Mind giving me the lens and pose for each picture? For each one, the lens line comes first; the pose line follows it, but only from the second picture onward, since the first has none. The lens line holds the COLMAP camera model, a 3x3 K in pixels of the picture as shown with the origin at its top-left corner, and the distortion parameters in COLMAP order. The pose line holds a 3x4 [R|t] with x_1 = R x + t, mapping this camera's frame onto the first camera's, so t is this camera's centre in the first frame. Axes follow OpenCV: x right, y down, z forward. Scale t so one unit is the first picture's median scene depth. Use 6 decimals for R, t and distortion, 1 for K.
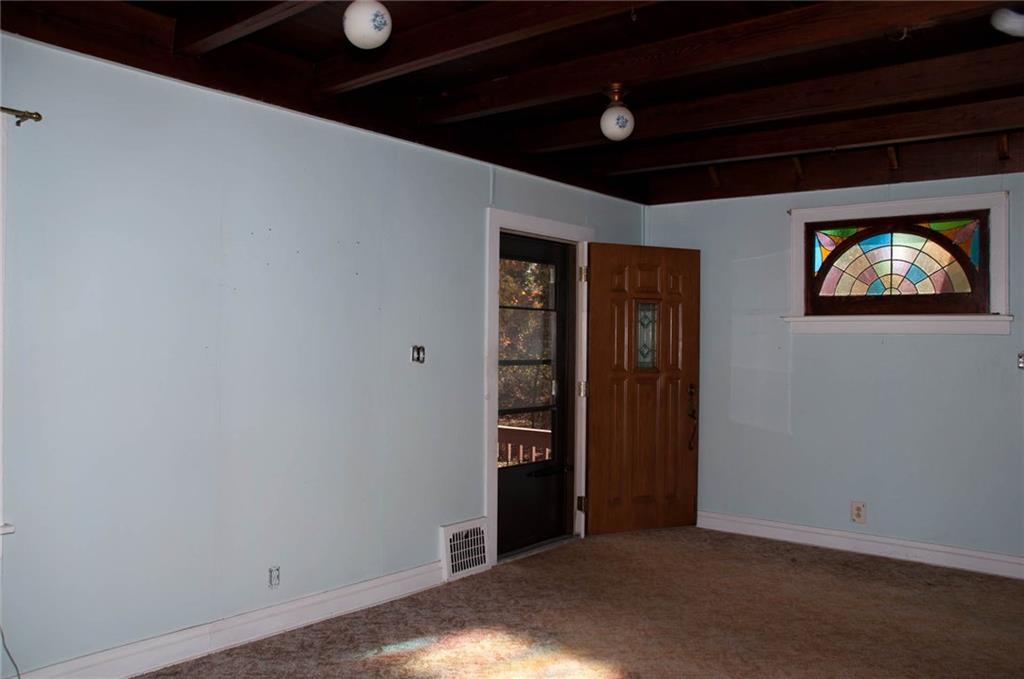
lens RADIAL K [[821.6, 0, 512.0], [0, 821.6, 339.5], [0, 0, 1]] dist [-0.118238, 0.147182]
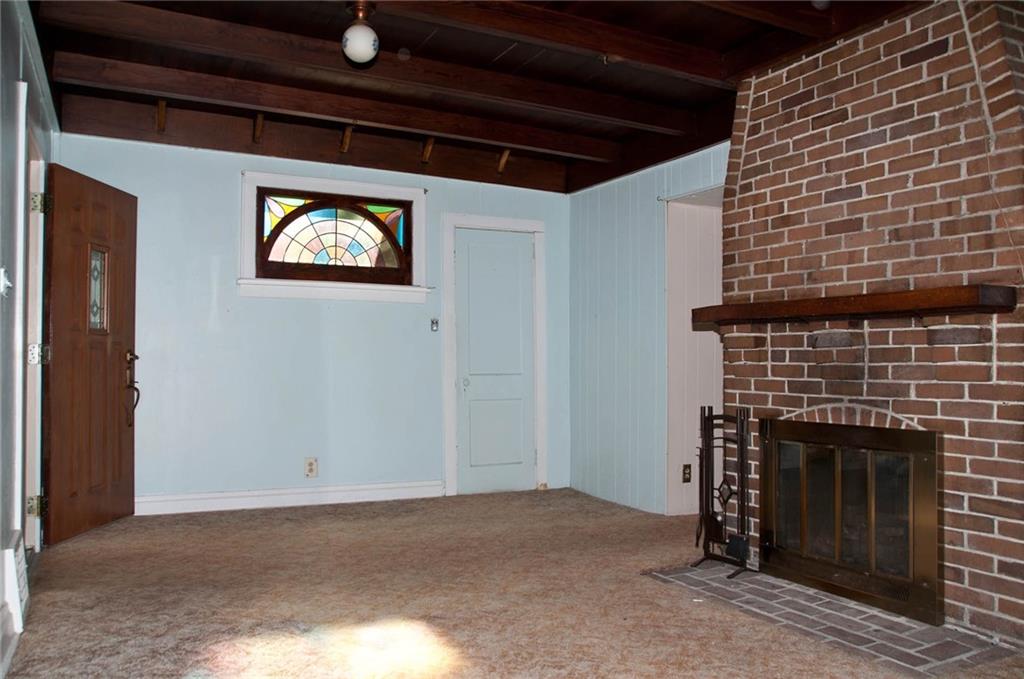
lens RADIAL K [[821.6, 0, 512.0], [0, 821.6, 339.5], [0, 0, 1]] dist [-0.118238, 0.147182]
pose [[0.411097, 0.013231, 0.911495, -0.458840], [-0.003950, 0.999911, -0.012733, 0.061627], [-0.911583, 0.001634, 0.411113, 0.332346]]
